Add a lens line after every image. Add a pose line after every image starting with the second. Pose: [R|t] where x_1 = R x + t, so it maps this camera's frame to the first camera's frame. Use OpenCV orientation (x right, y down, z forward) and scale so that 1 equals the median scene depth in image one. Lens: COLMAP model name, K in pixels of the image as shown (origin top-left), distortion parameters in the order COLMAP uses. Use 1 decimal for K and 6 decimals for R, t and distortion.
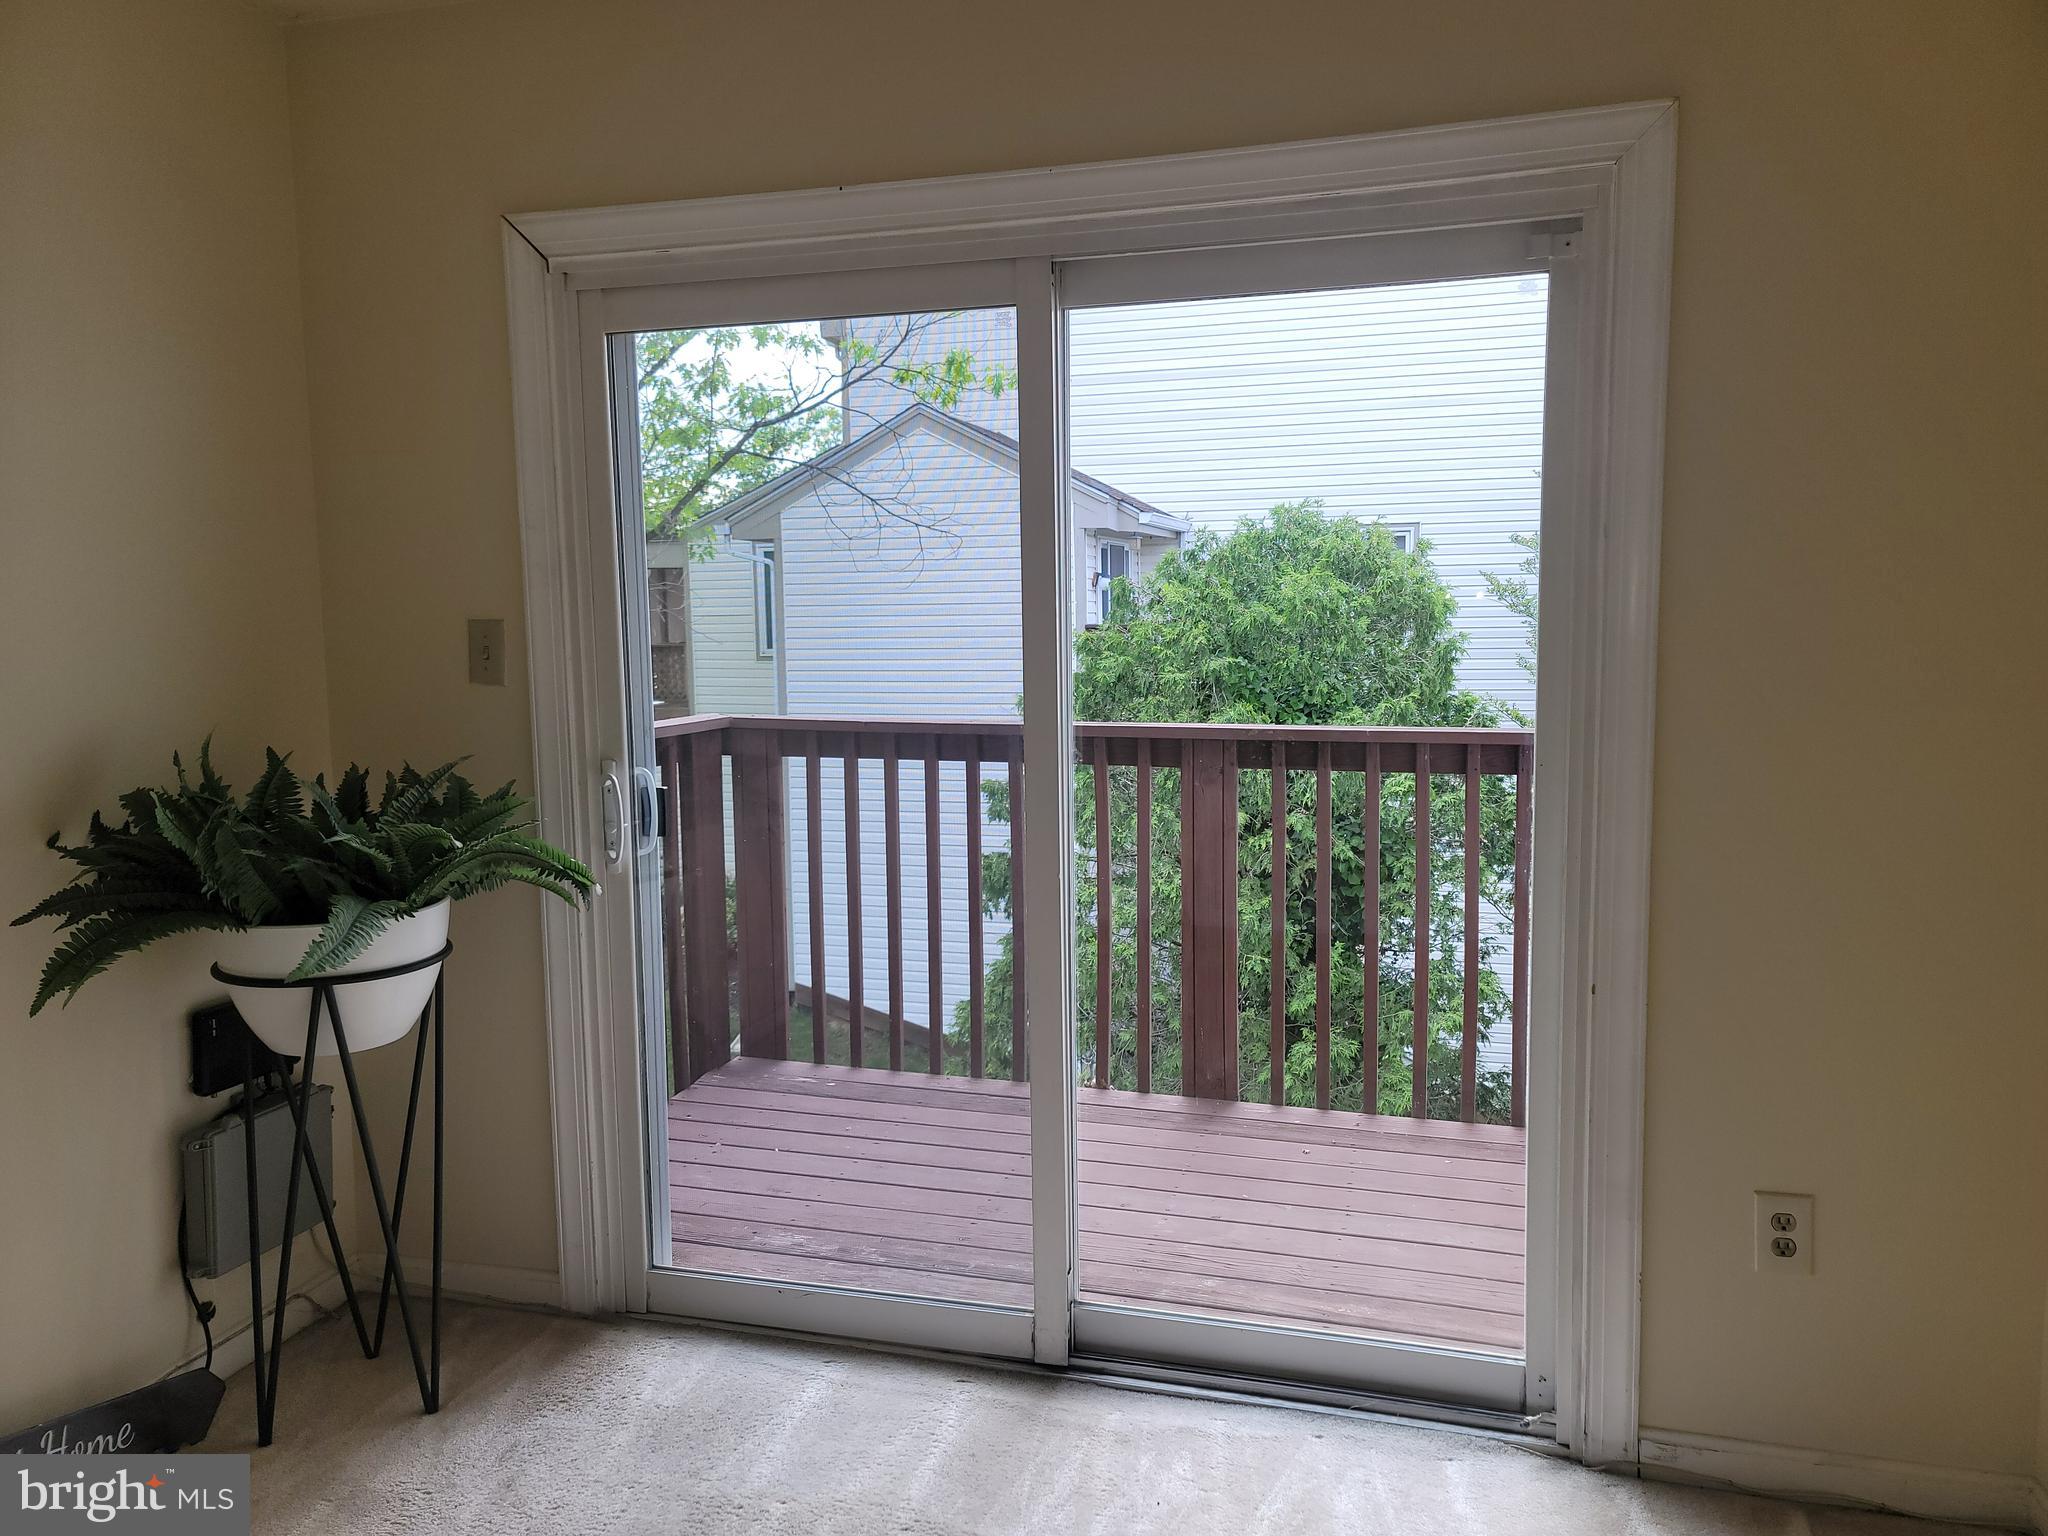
lens RADIAL K [[1501.7, 0, 1014.4], [0, 1501.7, 769.1], [0, 0, 1]] dist [0.074264, -0.060857]
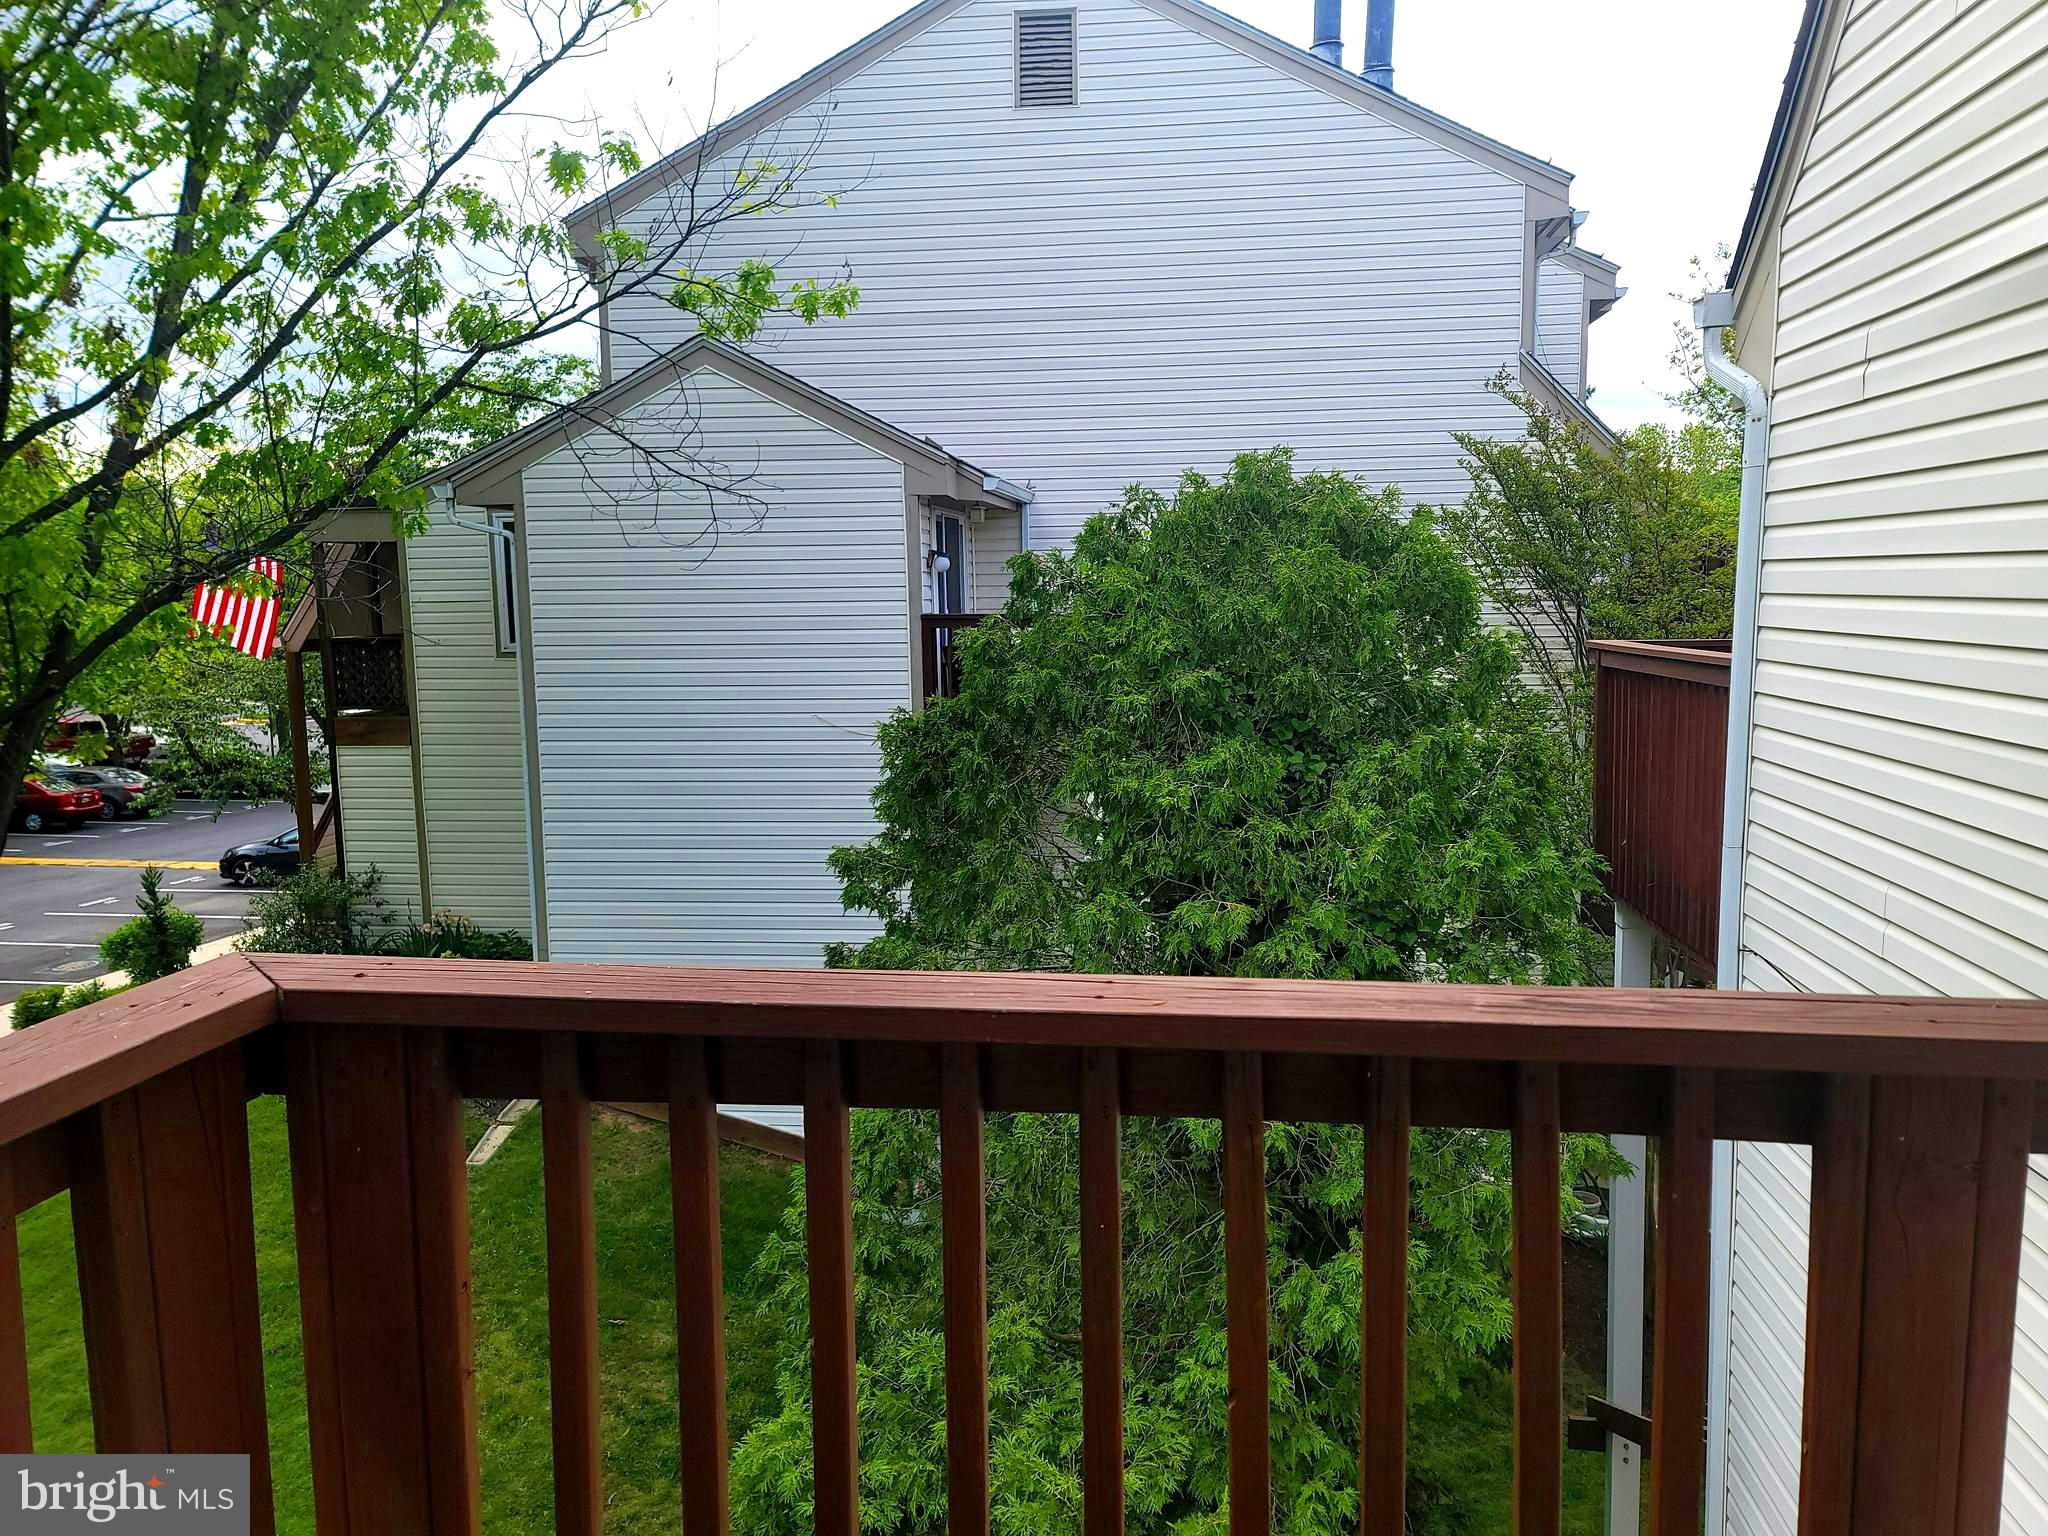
lens RADIAL K [[1501.7, 0, 1082.1], [0, 1501.7, 747.2], [0, 0, 1]] dist [0.074264, -0.060857]
pose [[0.981855, -0.022624, 0.188279, -0.024485], [0.023013, 0.999735, 0.000121, -0.023782], [-0.188232, 0.004214, 0.982116, 0.198473]]
